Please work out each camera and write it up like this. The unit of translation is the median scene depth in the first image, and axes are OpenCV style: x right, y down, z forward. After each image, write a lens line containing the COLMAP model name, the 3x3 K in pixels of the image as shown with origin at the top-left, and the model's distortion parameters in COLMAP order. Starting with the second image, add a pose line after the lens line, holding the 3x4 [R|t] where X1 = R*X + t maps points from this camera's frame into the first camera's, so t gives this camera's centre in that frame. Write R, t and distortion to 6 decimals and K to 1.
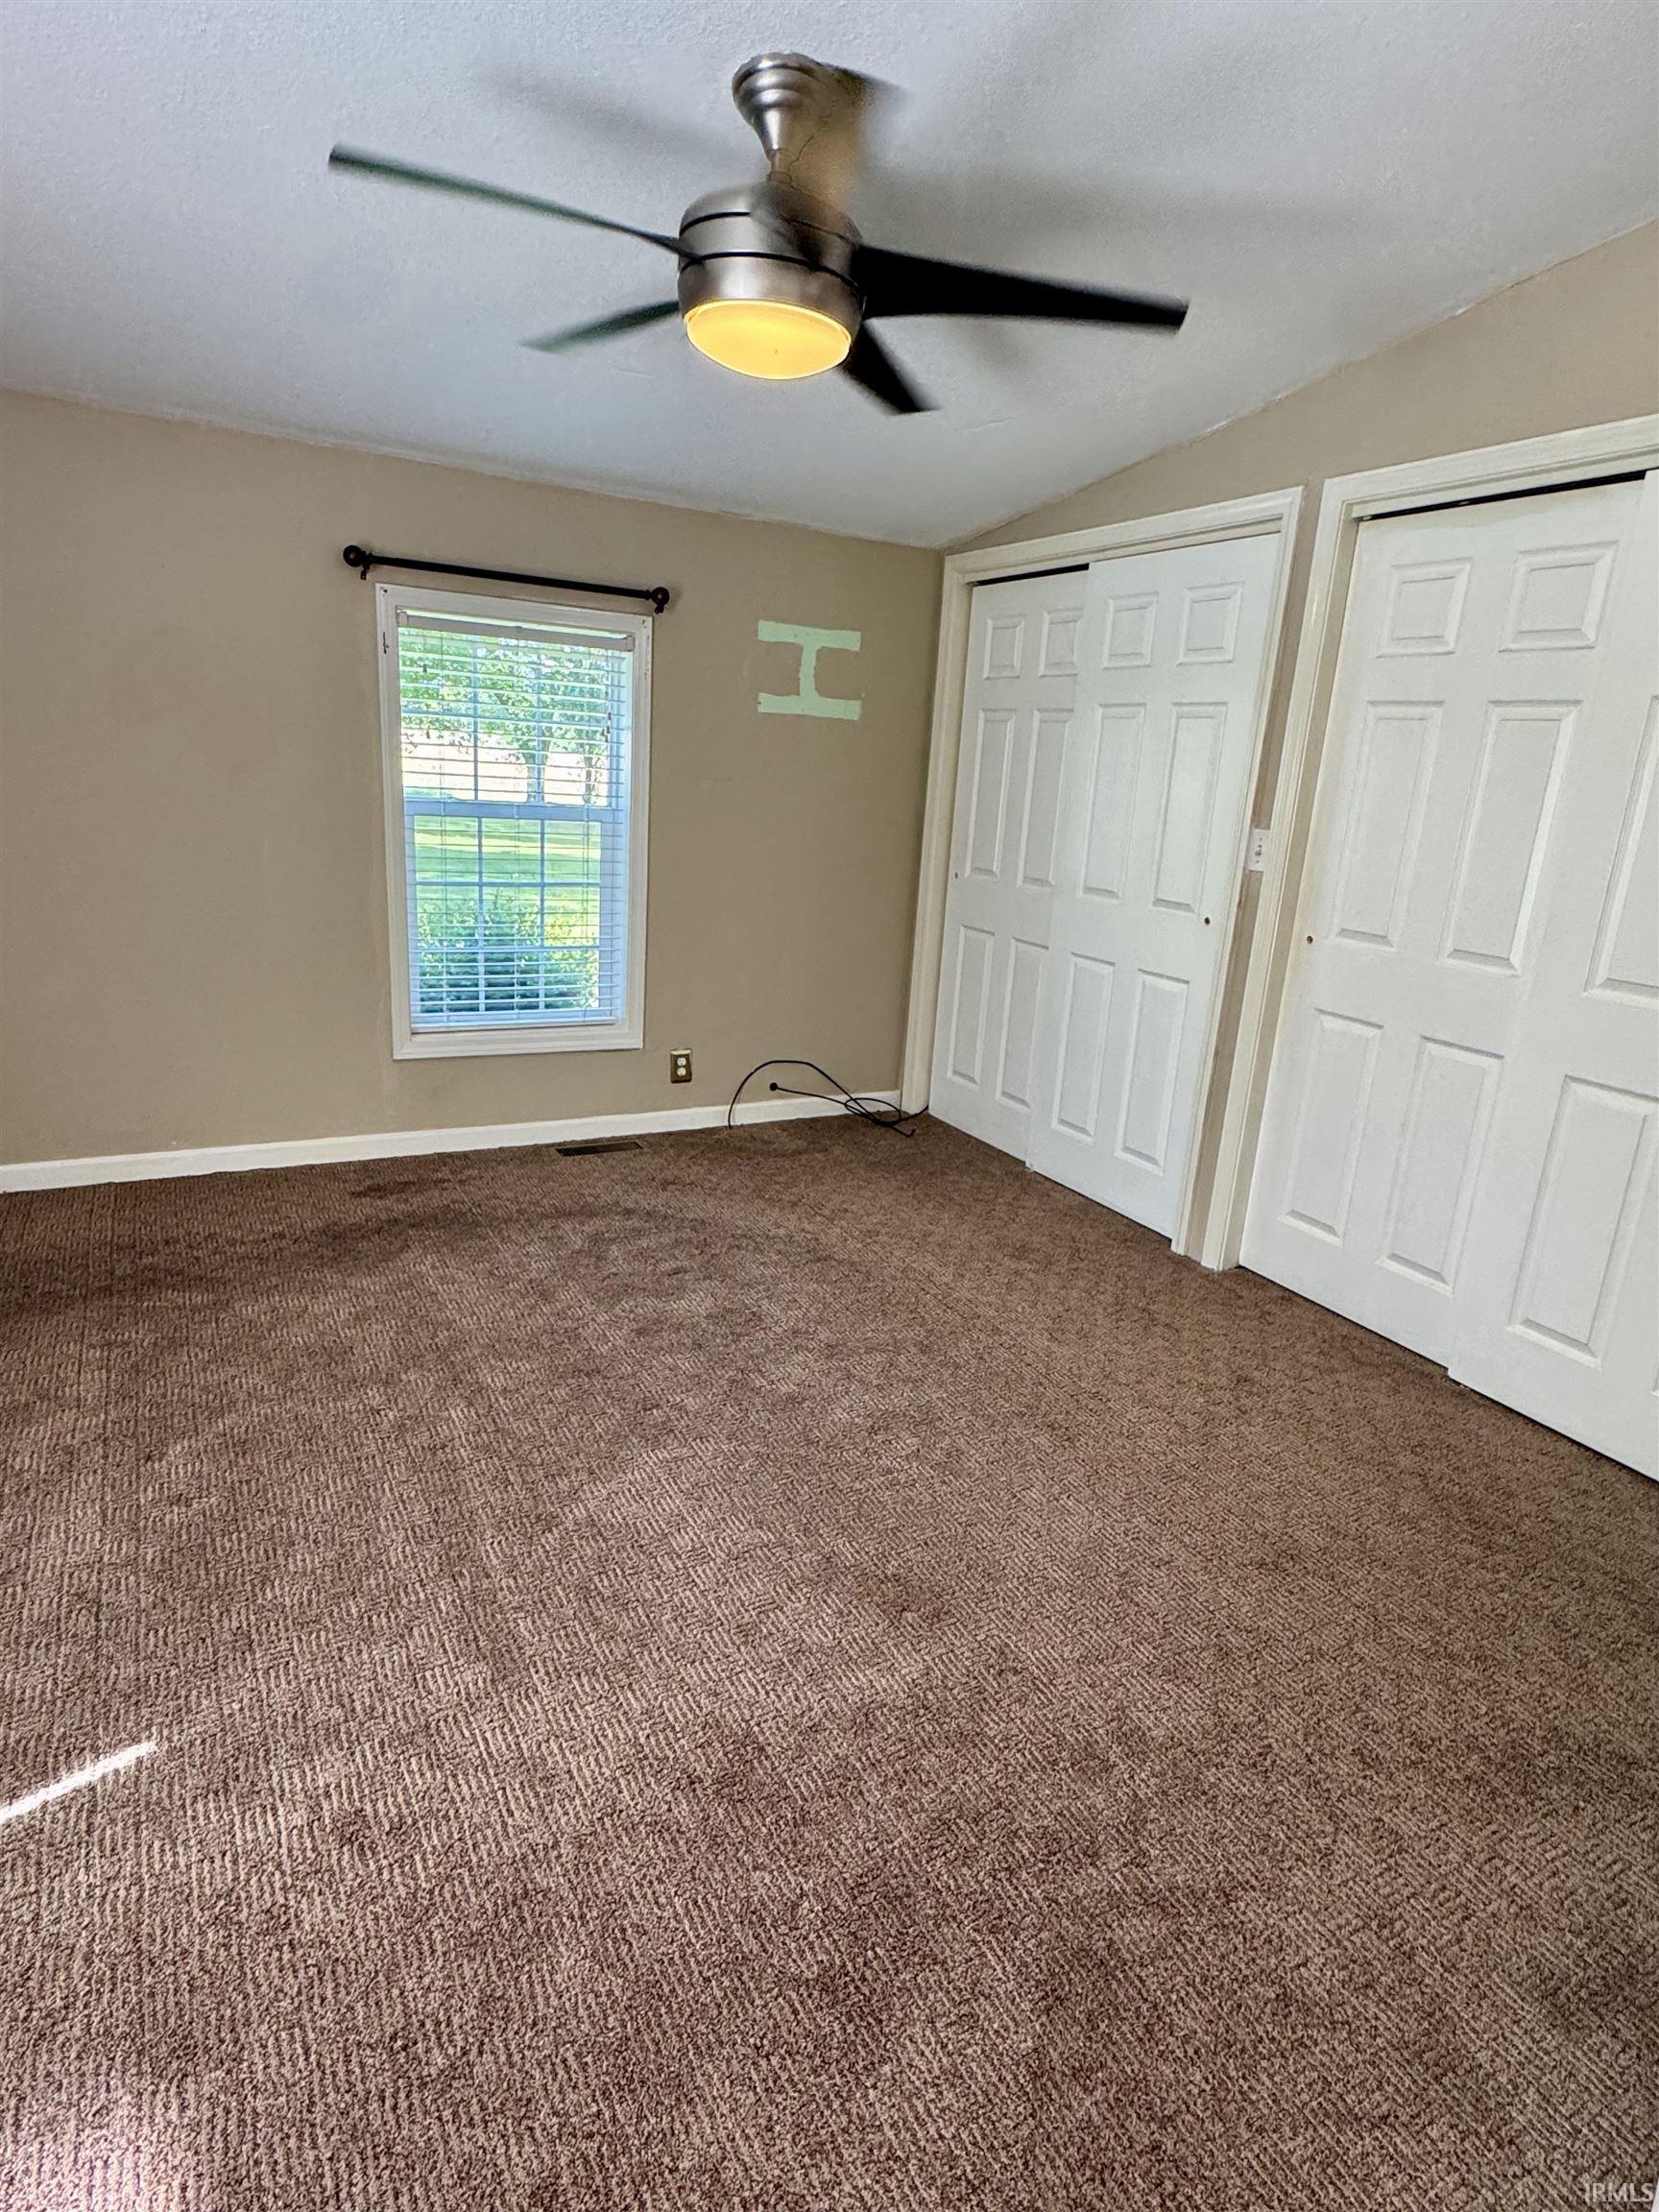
lens RADIAL K [[1218.5, 0, 829.5], [0, 1218.5, 1106.0], [0, 0, 1]] dist [-0.007148, -0.000881]
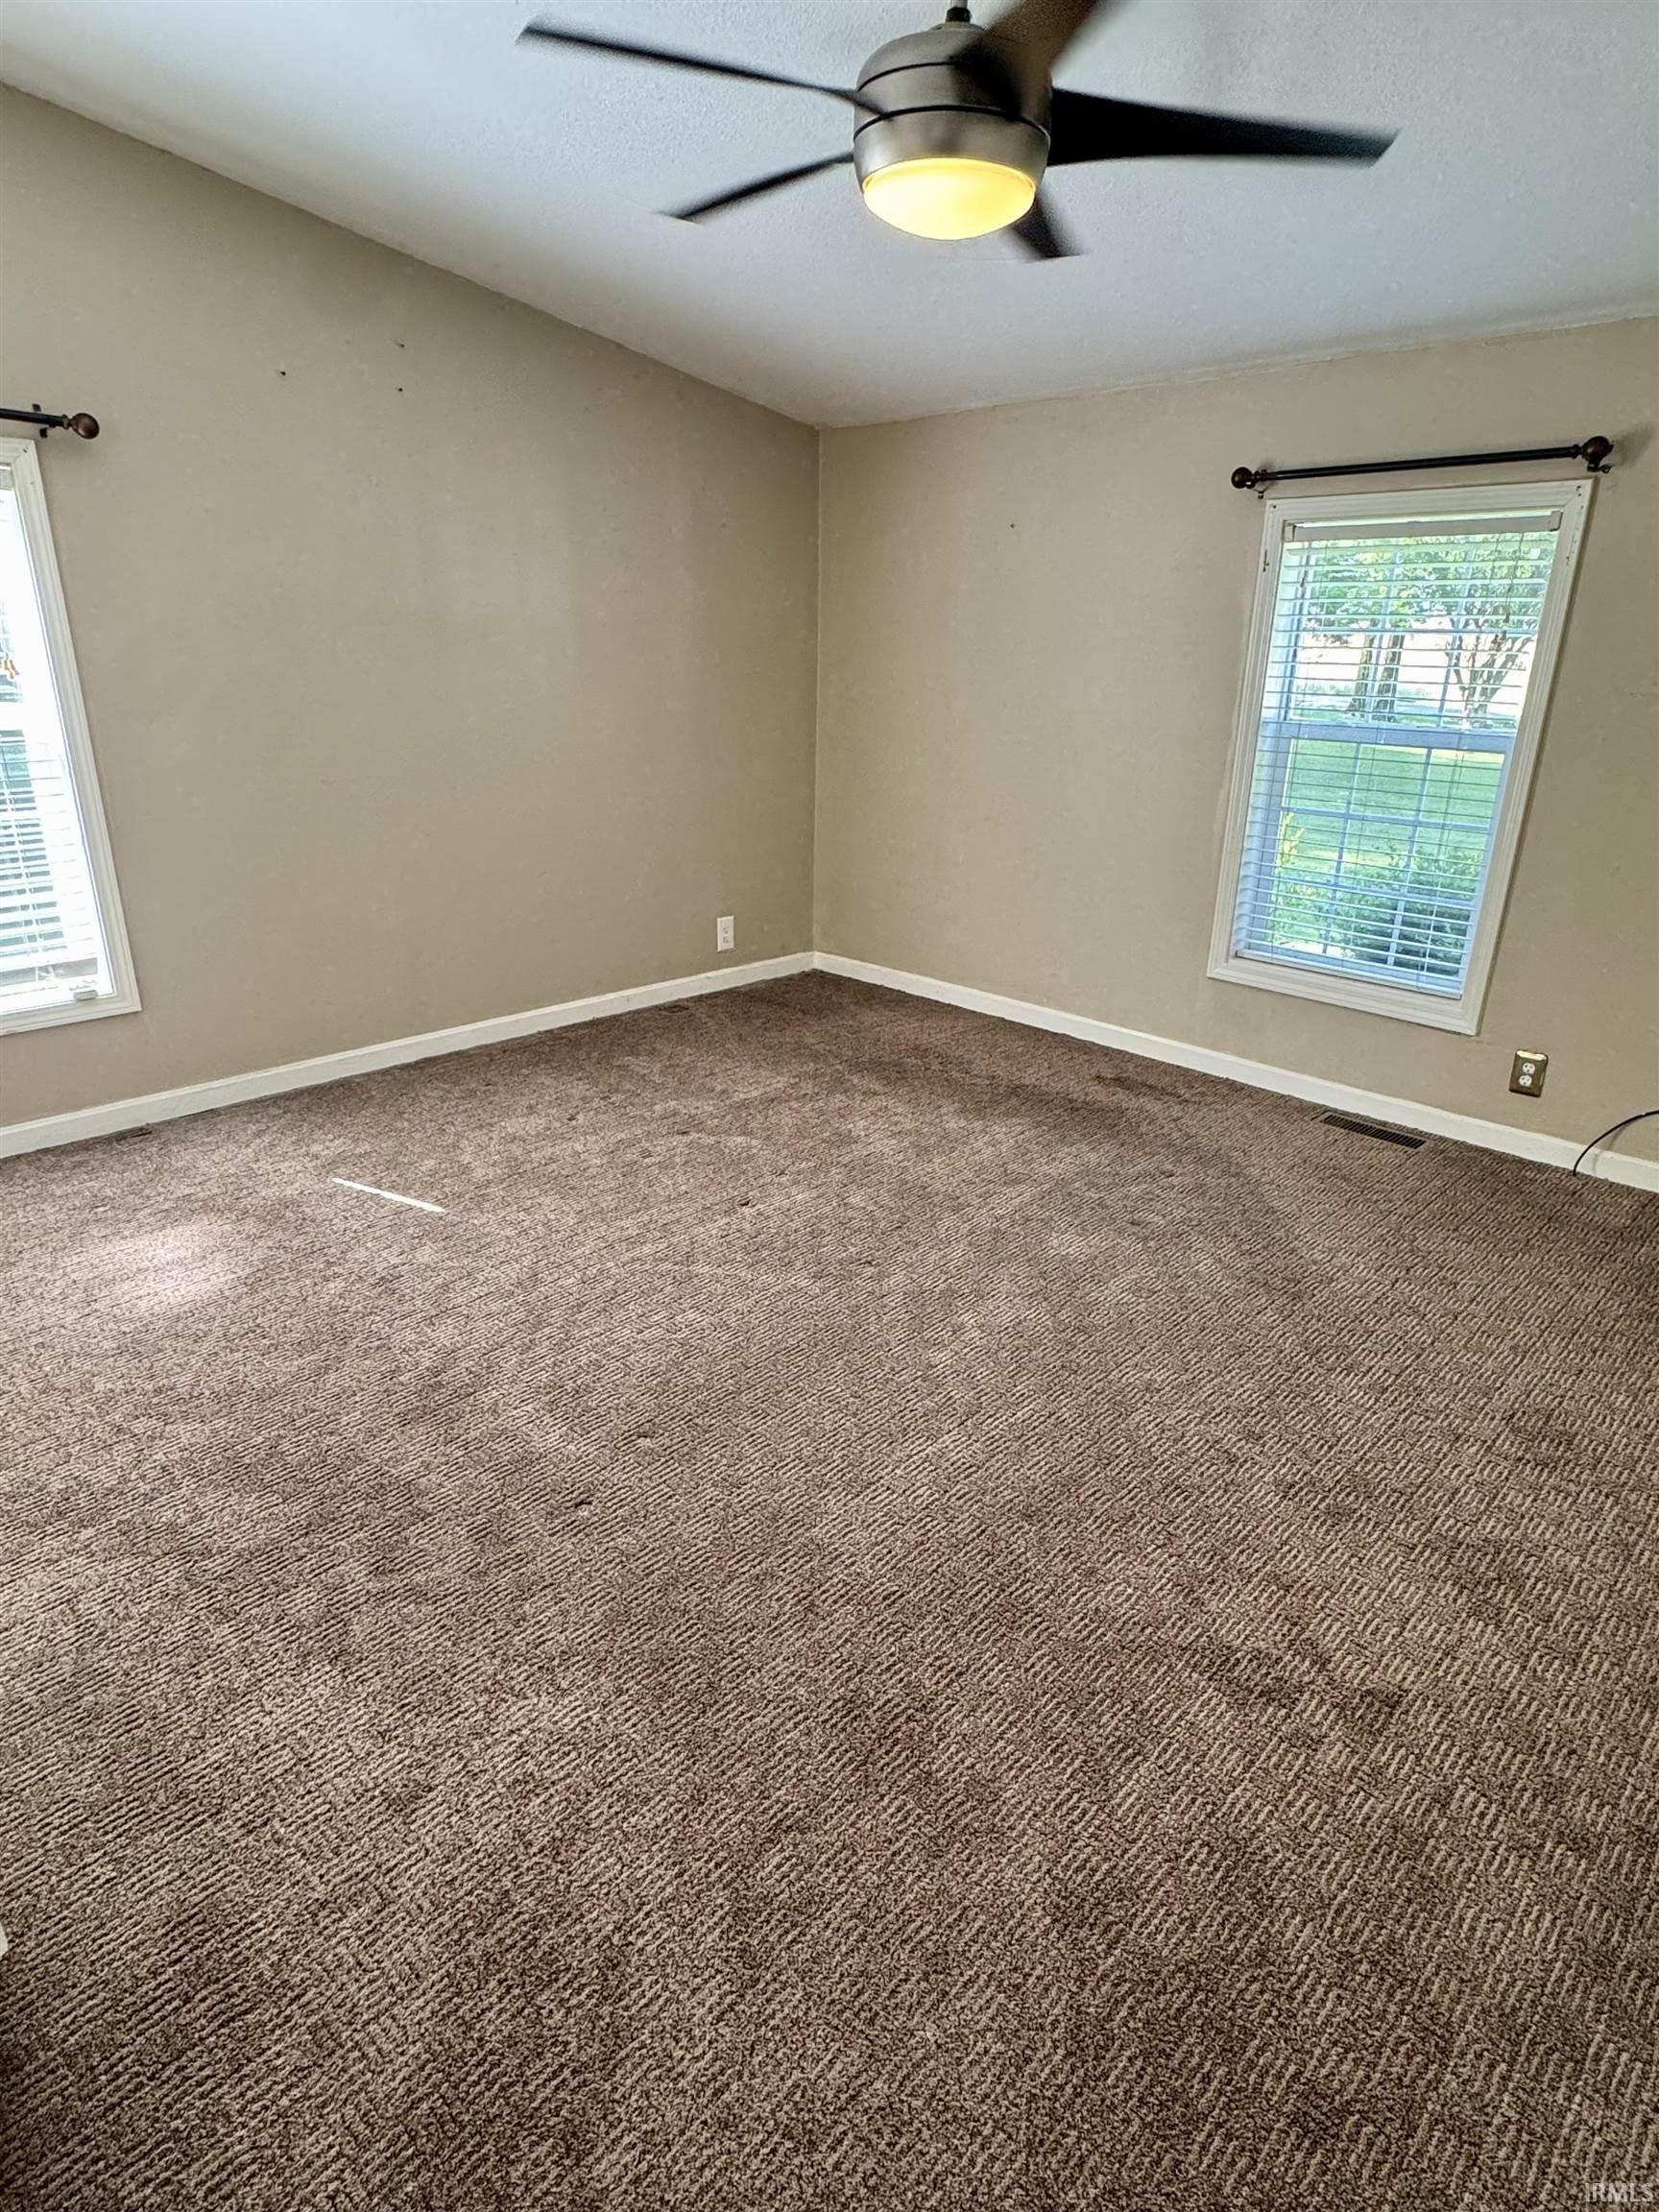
lens RADIAL K [[1203.7, 0, 829.5], [0, 1203.7, 1106.0], [0, 0, 1]] dist [-0.001273, -0.000584]
pose [[0.286422, 0.287592, -0.913922, 0.532633], [-0.259570, 0.941505, 0.214923, -0.073088], [0.922272, 0.175668, 0.344318, 0.381991]]
